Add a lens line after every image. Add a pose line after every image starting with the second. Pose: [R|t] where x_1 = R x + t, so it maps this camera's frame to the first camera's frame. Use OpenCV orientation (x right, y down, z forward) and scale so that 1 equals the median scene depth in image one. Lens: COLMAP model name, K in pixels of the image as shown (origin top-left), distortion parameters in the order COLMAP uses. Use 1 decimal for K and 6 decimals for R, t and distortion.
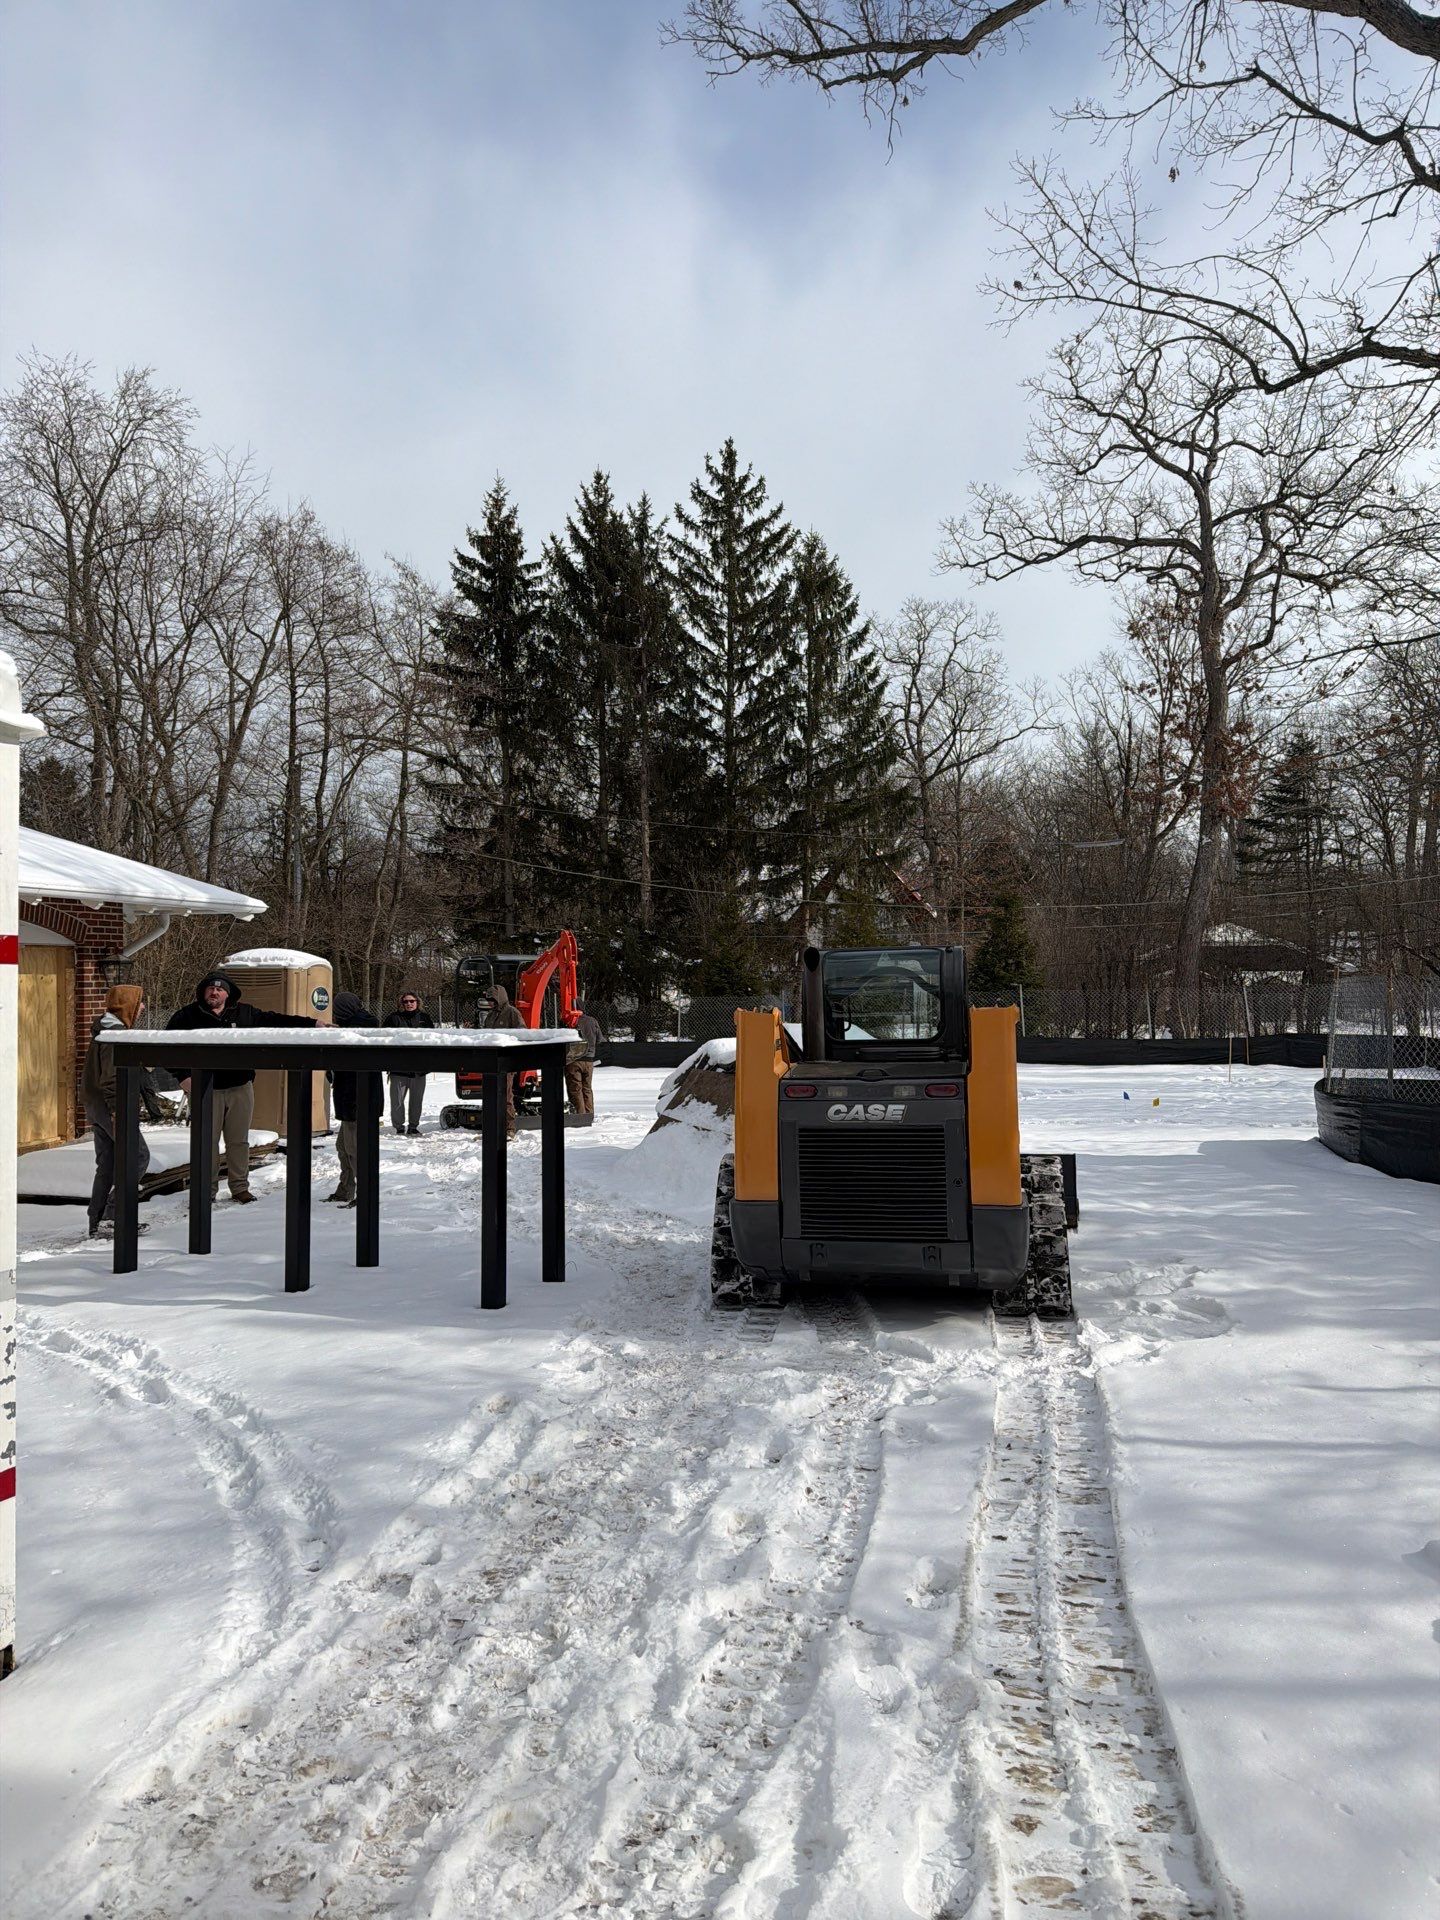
lens RADIAL K [[1382.8, 0, 715.2], [0, 1382.8, 952.1], [0, 0, 1]] dist [0.062112, -0.081406]
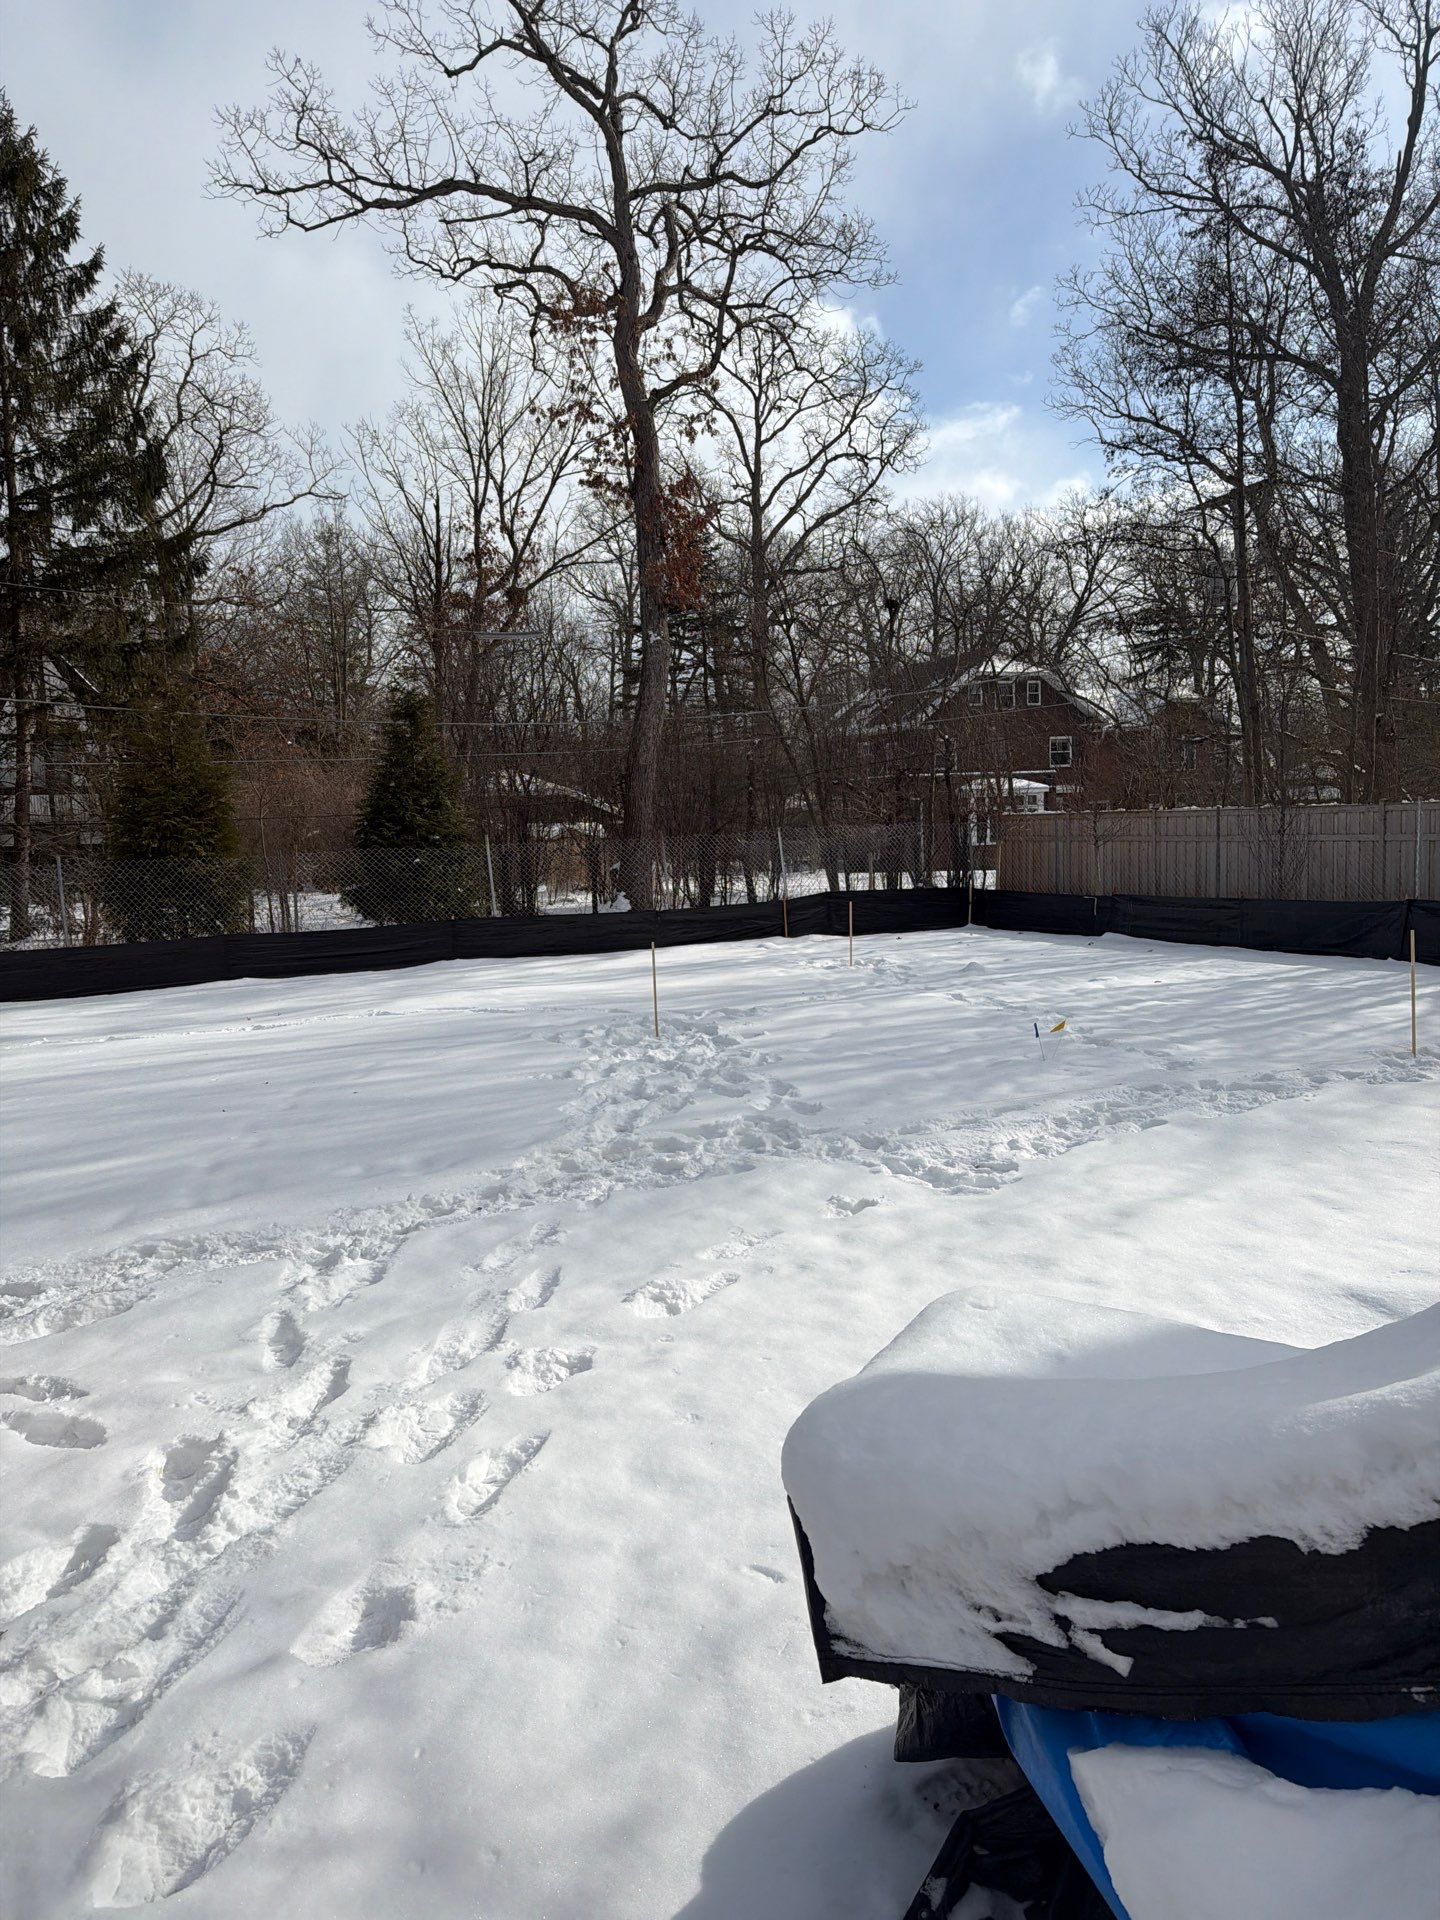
lens RADIAL K [[1382.8, 0, 715.2], [0, 1382.8, 952.1], [0, 0, 1]] dist [0.062112, -0.081406]
pose [[0.802625, -0.067004, 0.592709, -0.059112], [0.015218, 0.995648, 0.091947, 0.016268], [-0.596290, -0.064779, 0.800151, 0.338563]]
